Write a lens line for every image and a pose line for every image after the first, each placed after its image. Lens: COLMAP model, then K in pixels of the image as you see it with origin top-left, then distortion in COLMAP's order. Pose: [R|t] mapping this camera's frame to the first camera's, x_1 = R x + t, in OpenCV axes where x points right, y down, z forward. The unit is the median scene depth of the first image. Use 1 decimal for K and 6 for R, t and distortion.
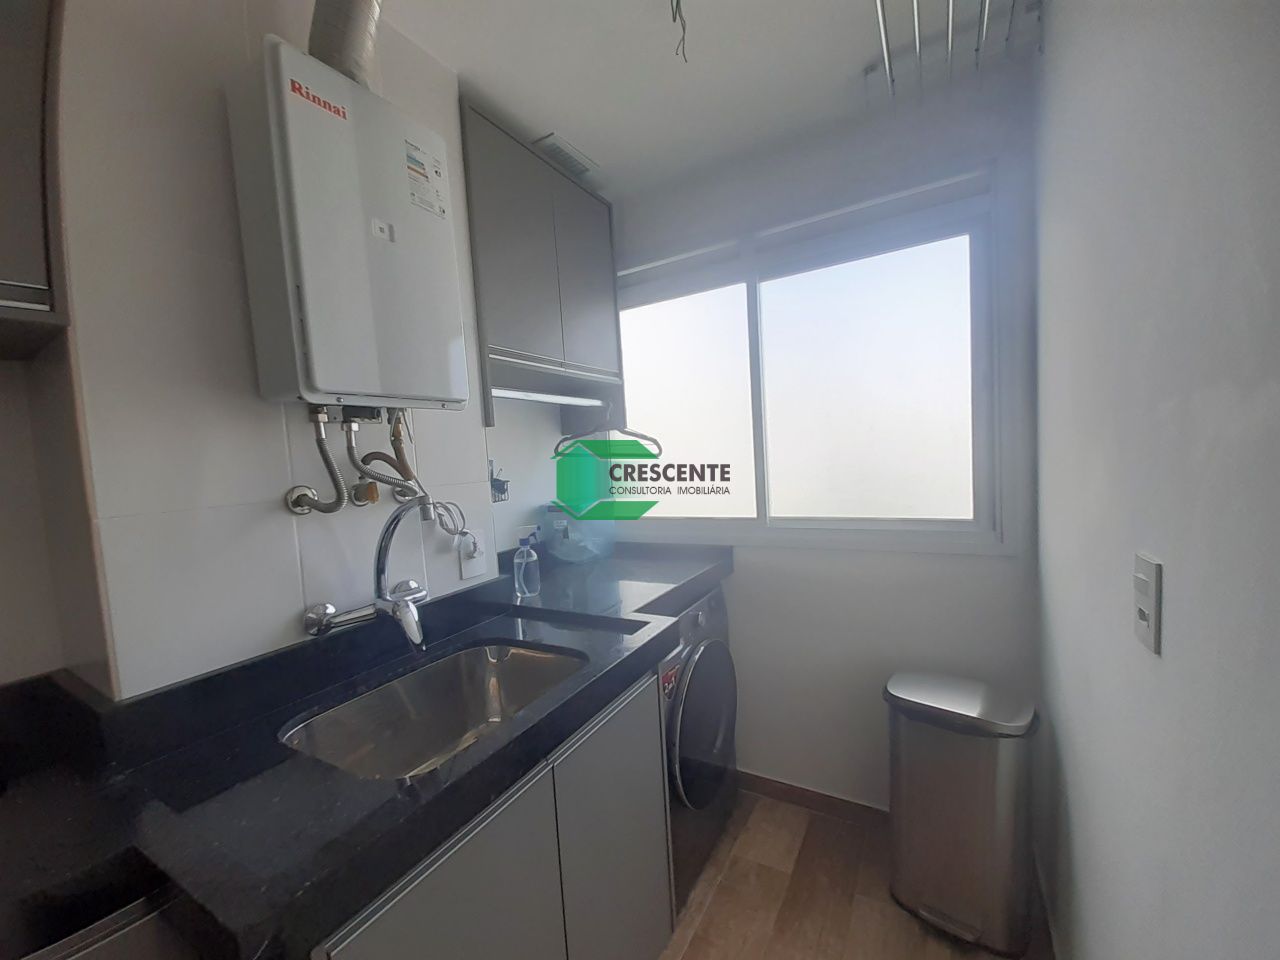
lens RADIAL K [[505.5, 0, 652.8], [0, 505.5, 485.5], [0, 0, 1]] dist [0.023932, -0.017401]
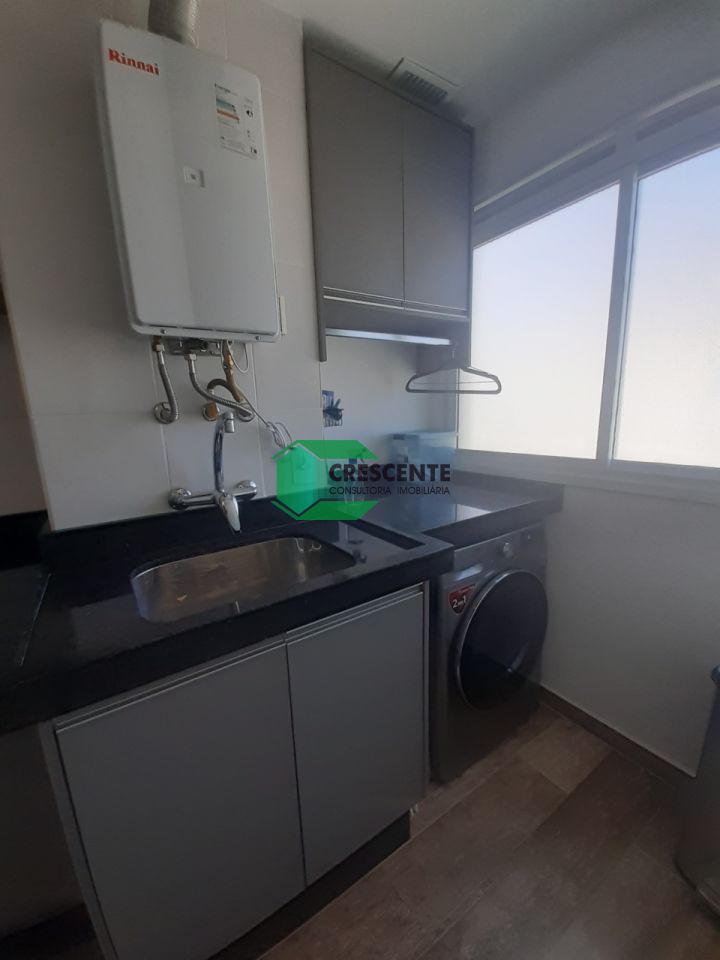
lens RADIAL K [[379.1, 0, 363.9], [0, 379.1, 488.7], [0, 0, 1]] dist [0.023932, -0.017401]
pose [[0.887954, 0.120296, -0.443922, 0.241291], [-0.046114, 0.983612, 0.174303, 0.022797], [0.457615, -0.134302, 0.878949, 0.271939]]
